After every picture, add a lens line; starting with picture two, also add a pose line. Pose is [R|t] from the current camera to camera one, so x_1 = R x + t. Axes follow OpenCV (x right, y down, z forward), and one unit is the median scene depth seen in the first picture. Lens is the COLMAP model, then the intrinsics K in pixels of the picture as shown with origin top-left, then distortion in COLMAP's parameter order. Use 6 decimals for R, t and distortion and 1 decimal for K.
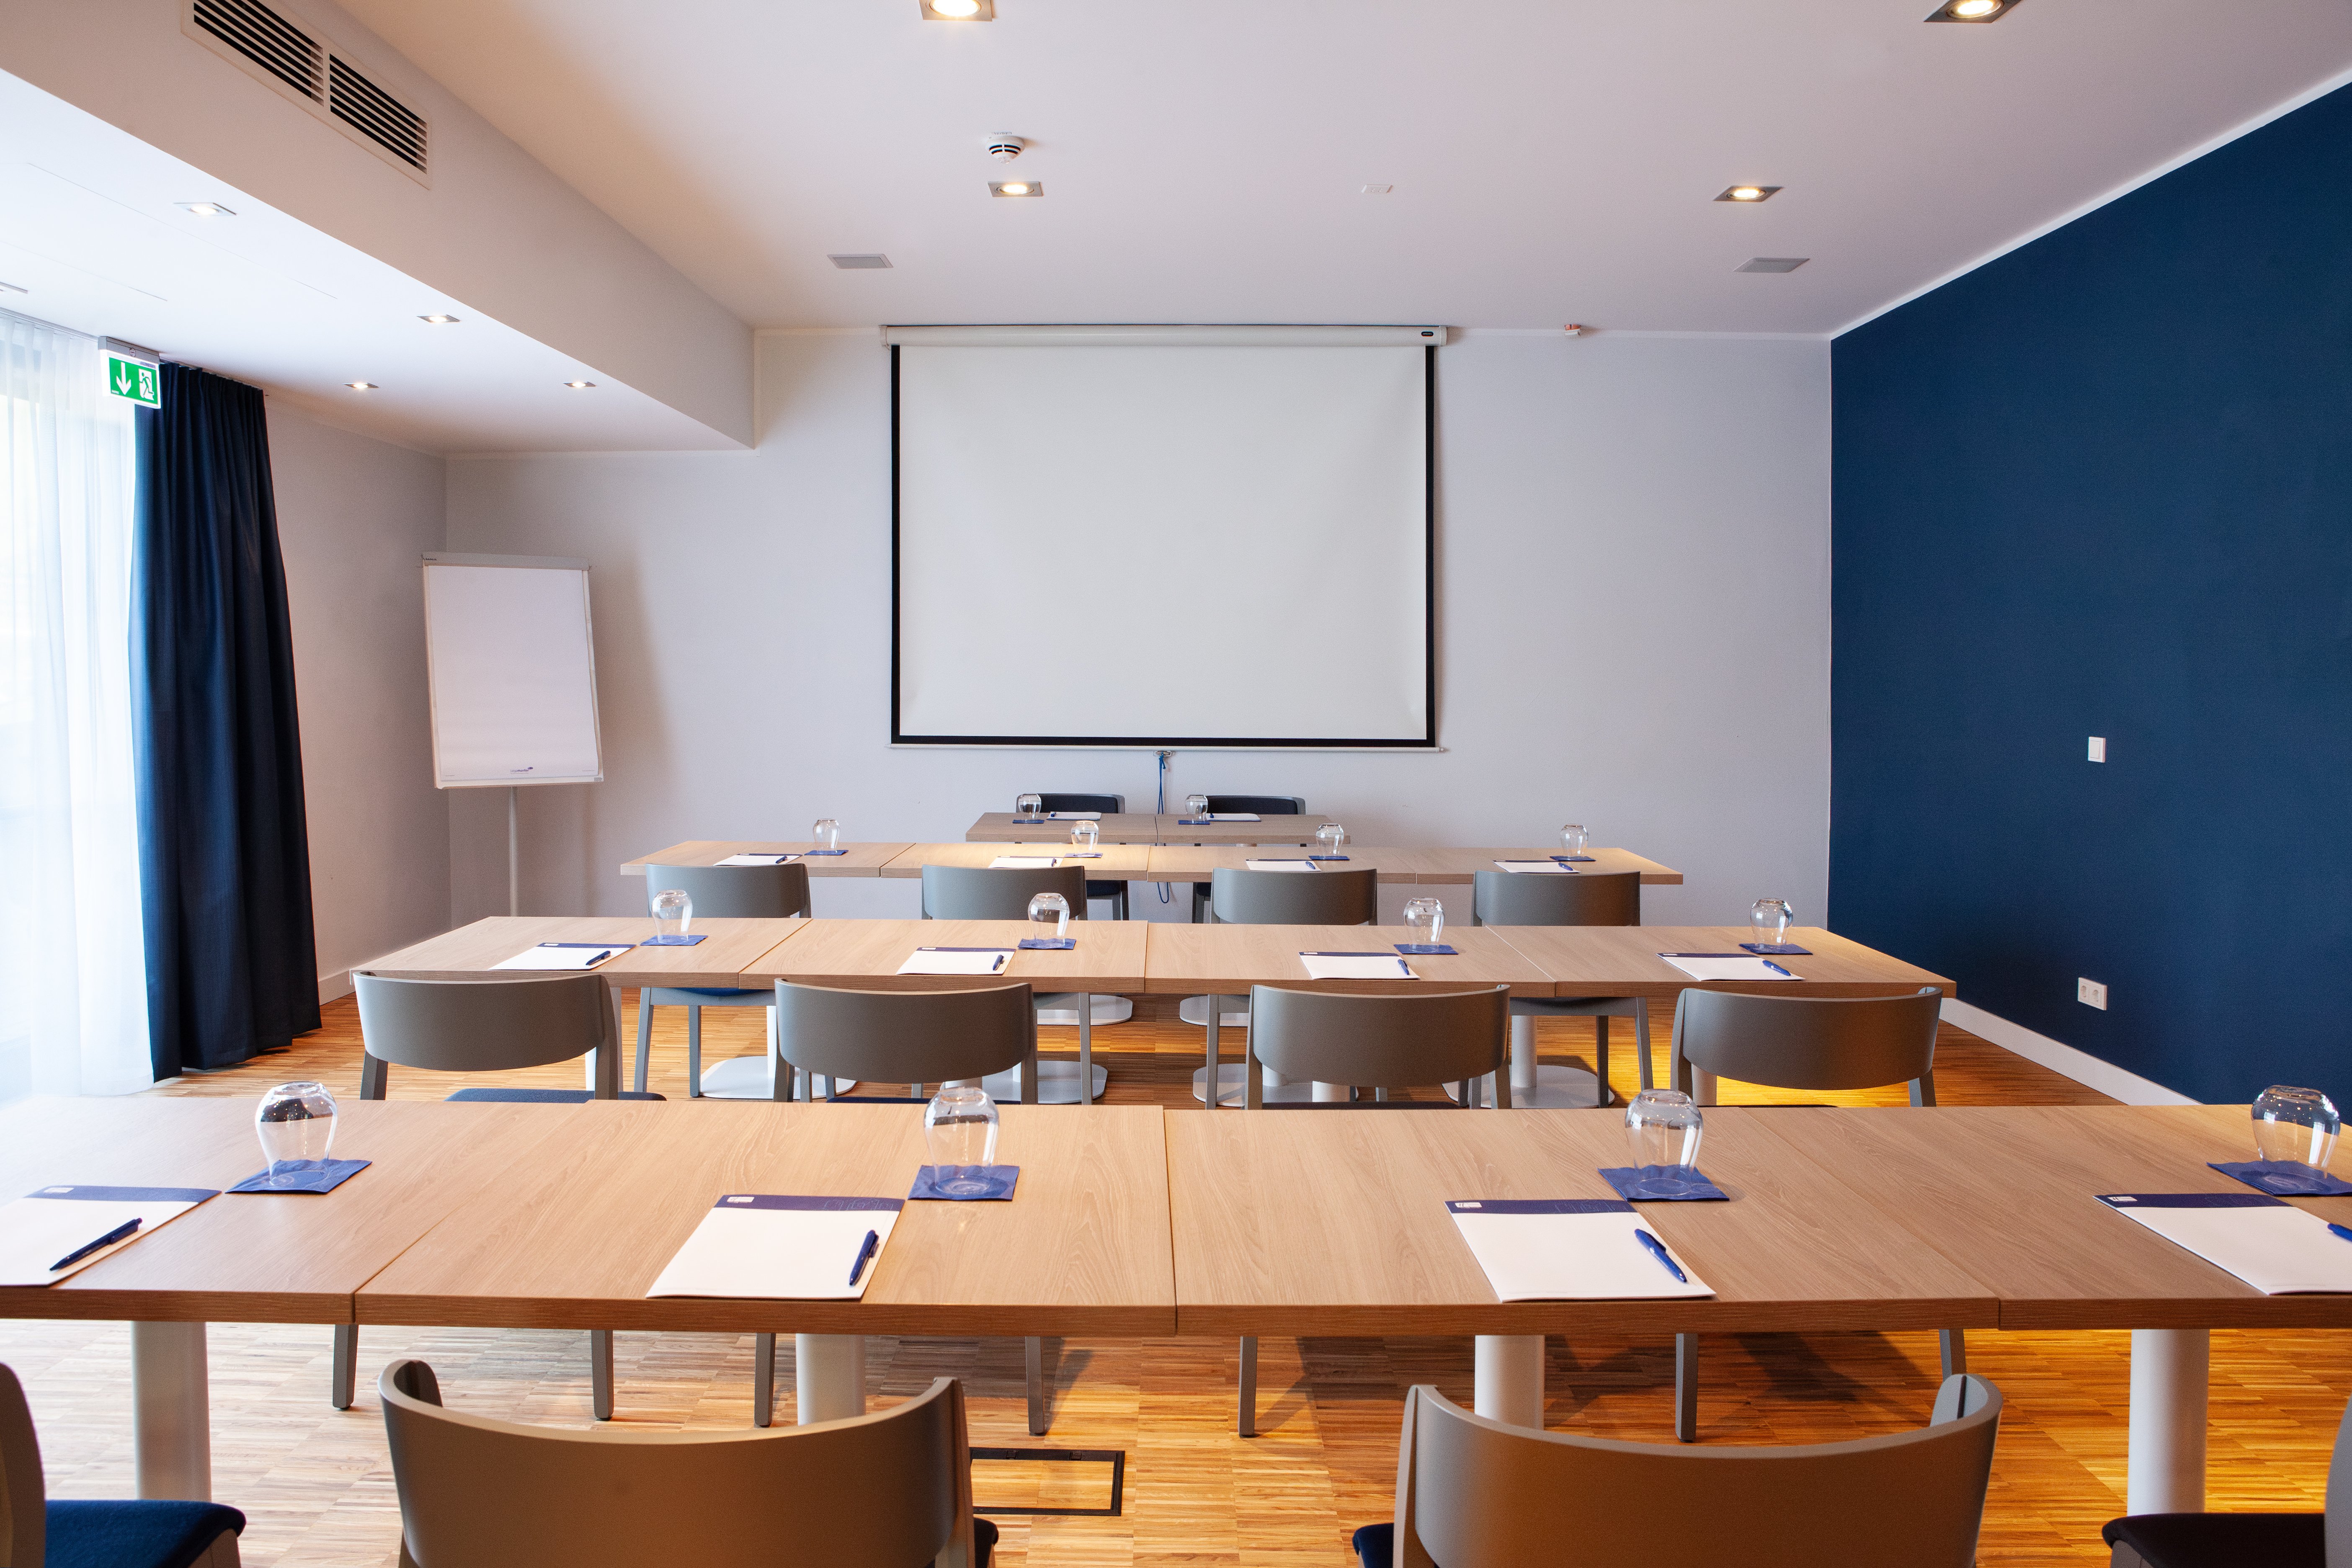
lens RADIAL K [[1684.9, 0, 1172.2], [0, 1684.9, 856.3], [0, 0, 1]] dist [-0.022059, 0.001963]
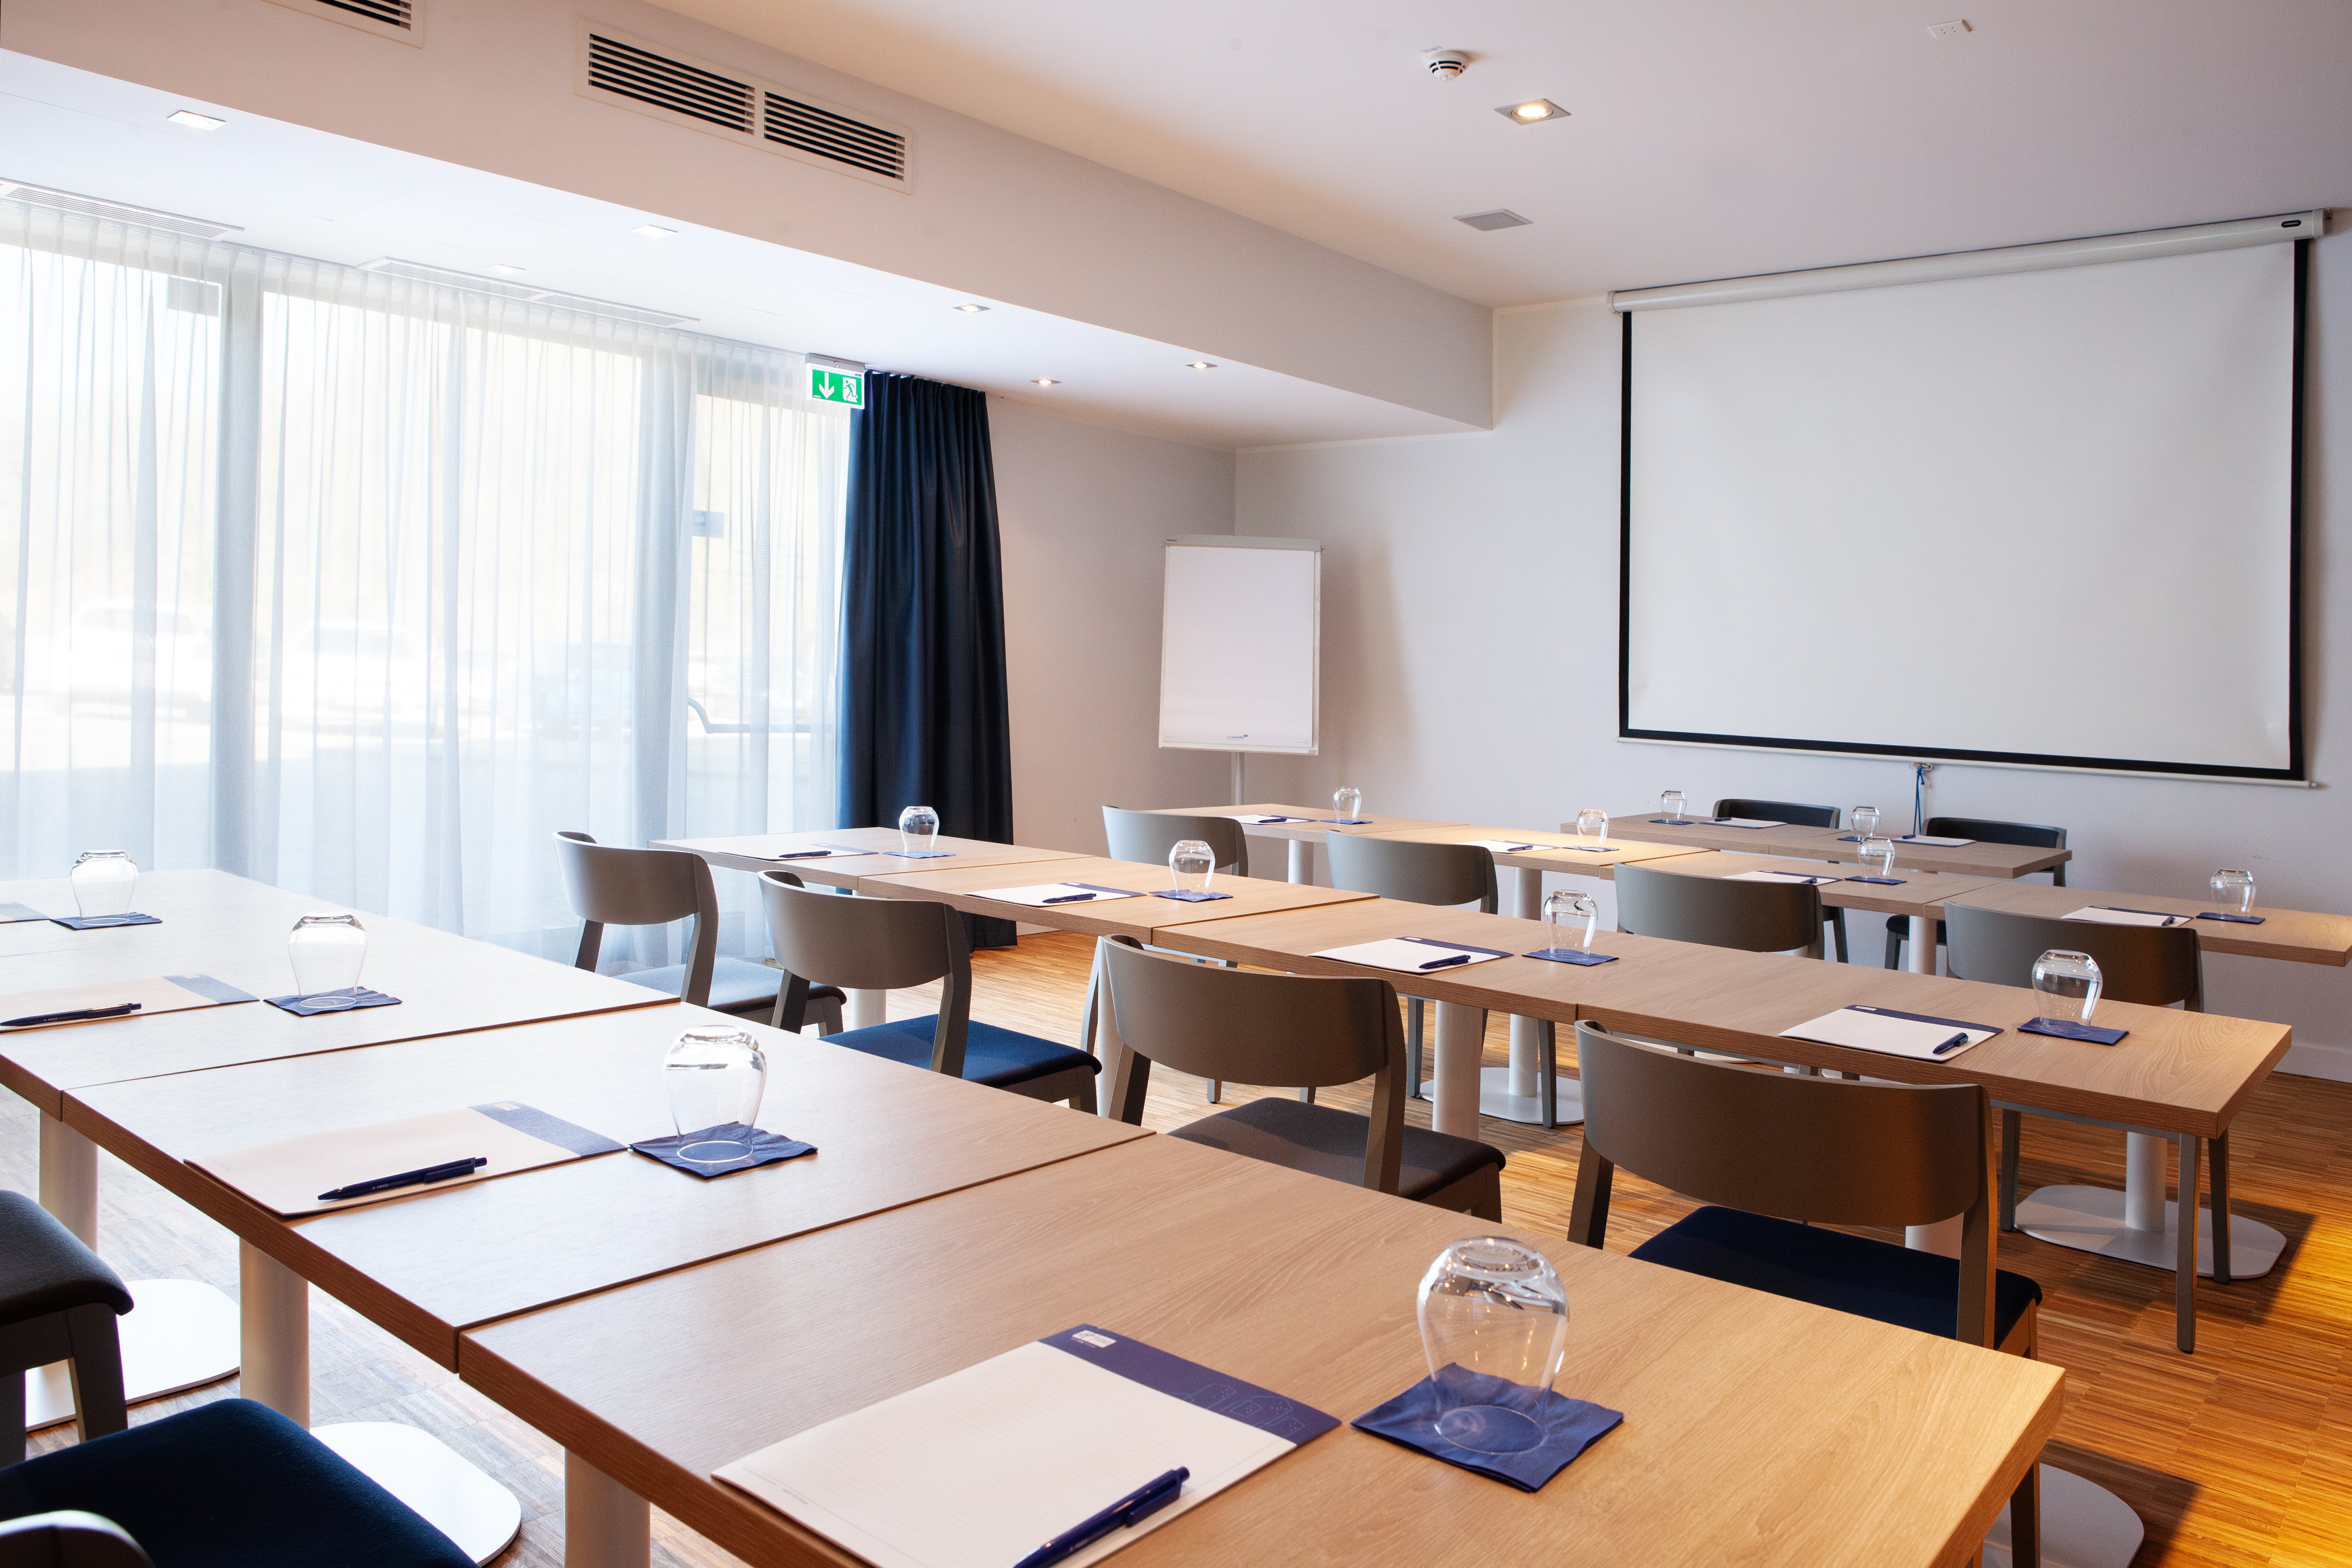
lens RADIAL K [[1688.0, 0, 1176.0], [0, 1688.0, 784.0], [0, 0, 1]] dist [-0.090191, 0.077113]
pose [[0.767332, 0.068704, -0.637559, 0.274236], [-0.108411, 0.993831, -0.023381, 0.007920], [0.632019, 0.087060, 0.770047, 0.157357]]
